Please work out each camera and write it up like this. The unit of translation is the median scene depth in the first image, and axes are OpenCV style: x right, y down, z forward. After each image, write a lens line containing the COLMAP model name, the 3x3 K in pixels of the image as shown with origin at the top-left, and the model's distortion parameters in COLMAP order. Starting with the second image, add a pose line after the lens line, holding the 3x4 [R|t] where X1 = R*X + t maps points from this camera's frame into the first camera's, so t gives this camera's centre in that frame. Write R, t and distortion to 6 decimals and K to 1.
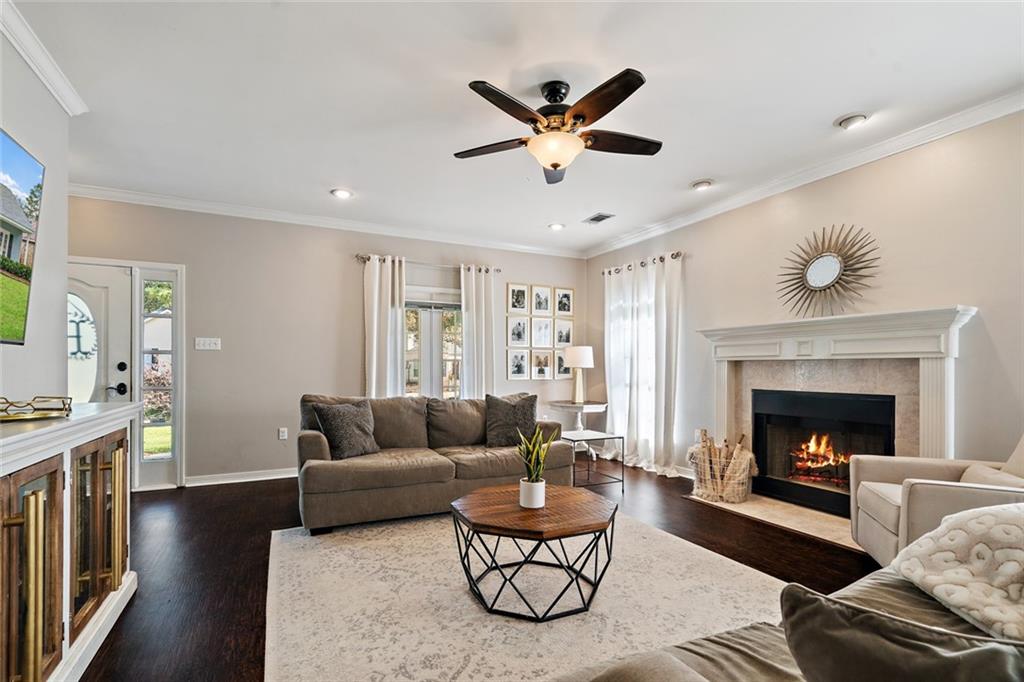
lens RADIAL K [[474.5, 0, 518.3], [0, 474.5, 362.4], [0, 0, 1]] dist [0.000321, 0.000071]
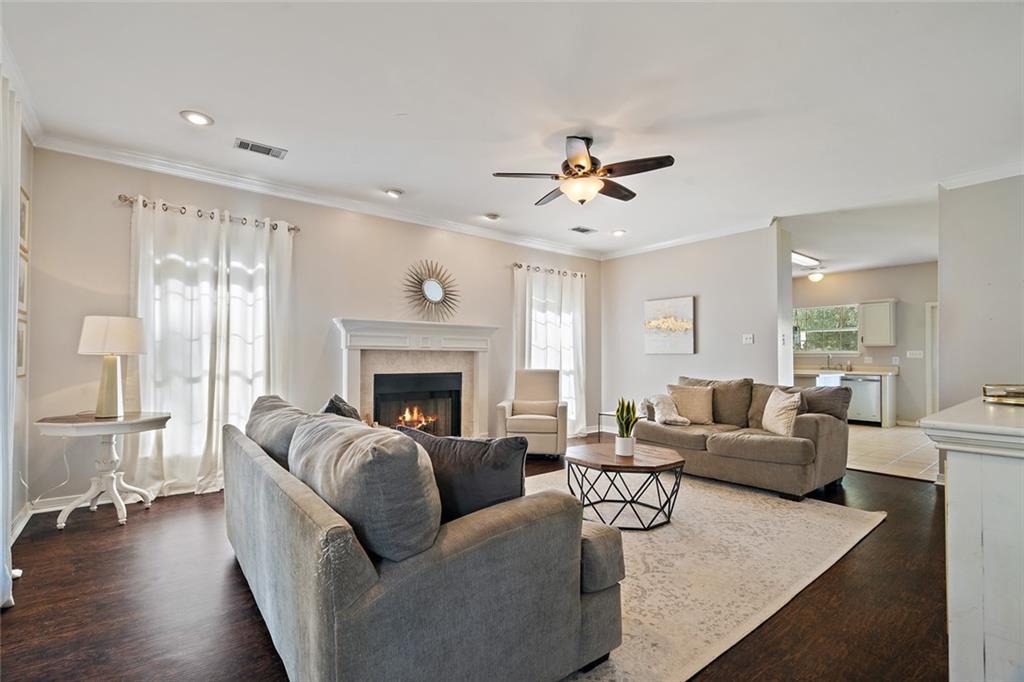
lens RADIAL K [[474.5, 0, 518.3], [0, 474.5, 362.4], [0, 0, 1]] dist [0.000321, 0.000071]
pose [[-0.220027, -0.000096, 0.975494, -0.799680], [-0.000668, 1.000000, -0.000052, 0.025384], [-0.975494, -0.000663, -0.220027, 1.035988]]
